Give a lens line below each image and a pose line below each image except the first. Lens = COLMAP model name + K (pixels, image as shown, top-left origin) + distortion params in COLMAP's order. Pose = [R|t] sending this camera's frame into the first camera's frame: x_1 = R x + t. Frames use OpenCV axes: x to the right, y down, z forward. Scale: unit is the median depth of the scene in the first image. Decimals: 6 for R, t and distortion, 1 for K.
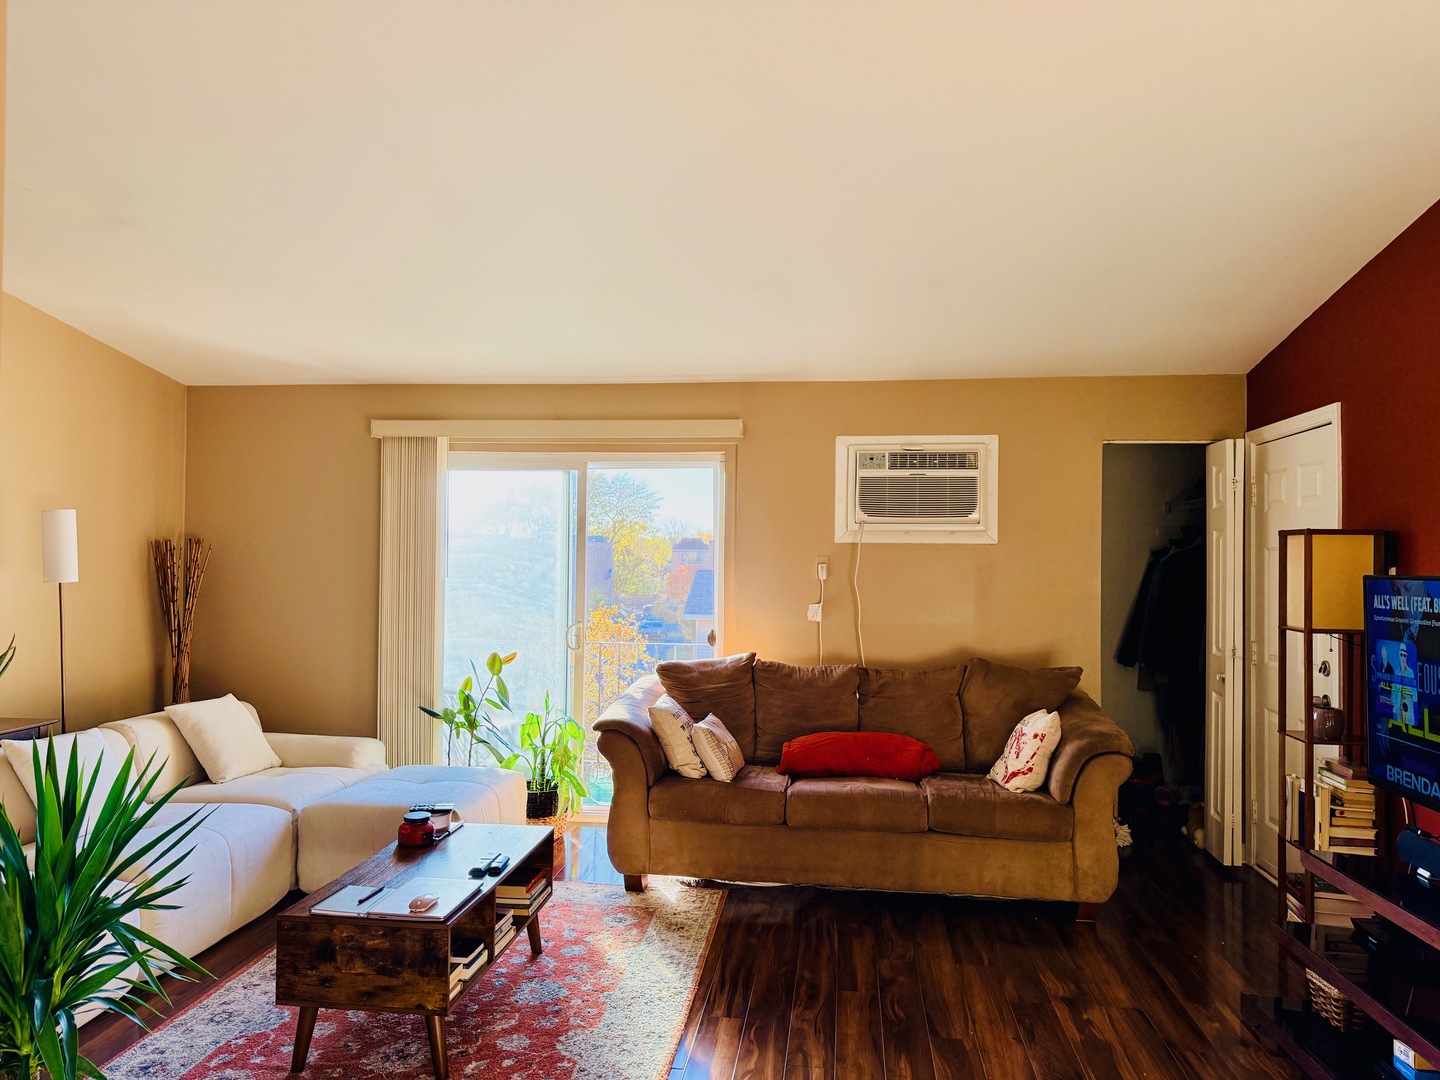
lens RADIAL K [[1012.3, 0, 717.0], [0, 1012.3, 535.8], [0, 0, 1]] dist [0.160030, -0.285149]
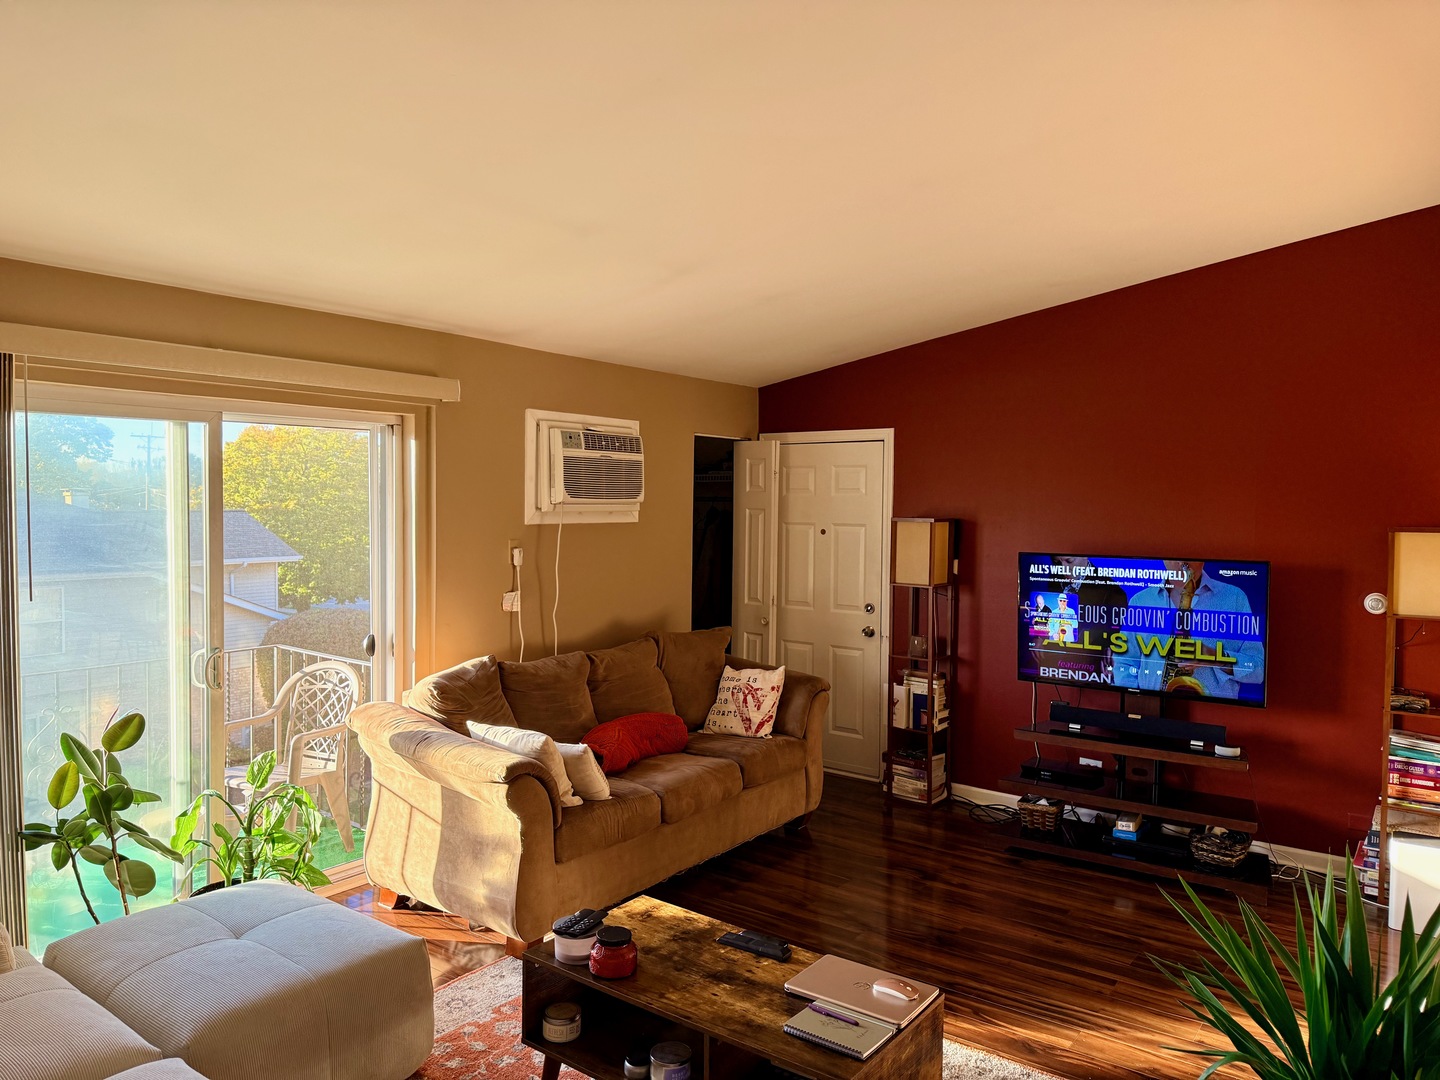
lens RADIAL K [[990.9, 0, 724.7], [0, 990.9, 533.7], [0, 0, 1]] dist [0.072442, -0.076212]
pose [[0.480960, -0.036678, 0.875975, -0.668583], [-0.026619, 0.998053, 0.056405, -0.046218], [-0.876339, -0.050446, 0.479047, 0.460893]]
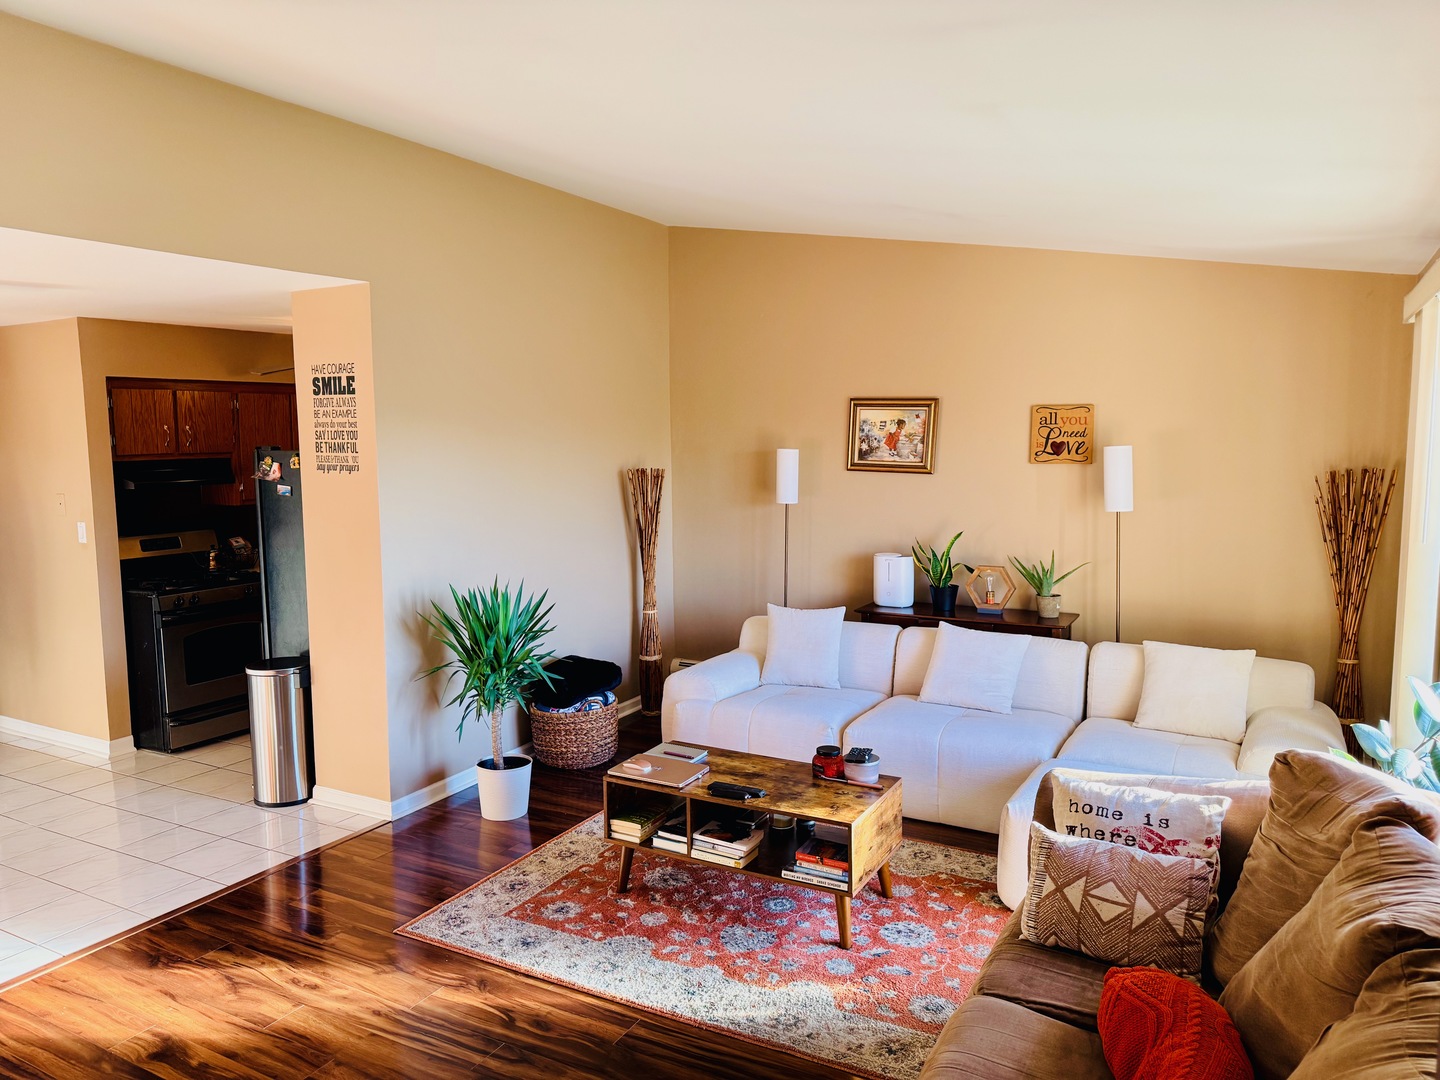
lens RADIAL K [[1012.3, 0, 717.0], [0, 1012.3, 535.8], [0, 0, 1]] dist [0.160030, -0.285149]
pose [[-0.372541, 0.086952, -0.923933, 0.548981], [0.026397, 0.996191, 0.083109, -0.031900], [0.927640, 0.006572, -0.373418, 0.988852]]
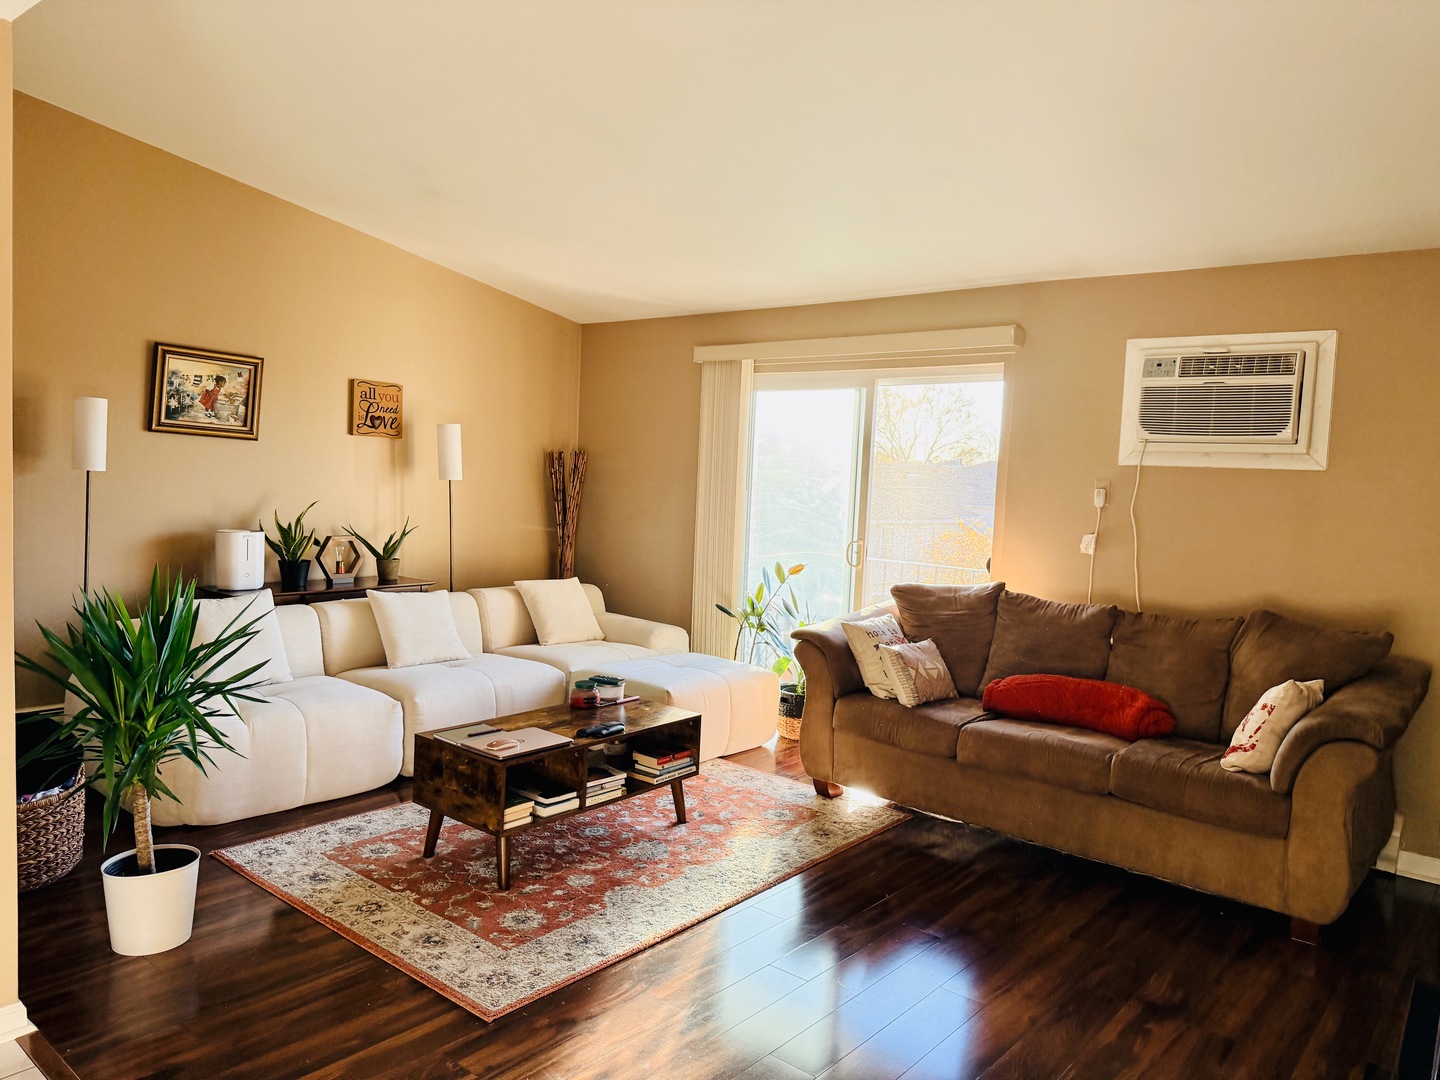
lens RADIAL K [[1012.3, 0, 717.0], [0, 1012.3, 535.8], [0, 0, 1]] dist [0.160030, -0.285149]
pose [[0.839310, 0.060834, -0.540238, 0.347853], [-0.023367, 0.996838, 0.075947, 0.009242], [0.543150, -0.051119, 0.838078, 0.089960]]
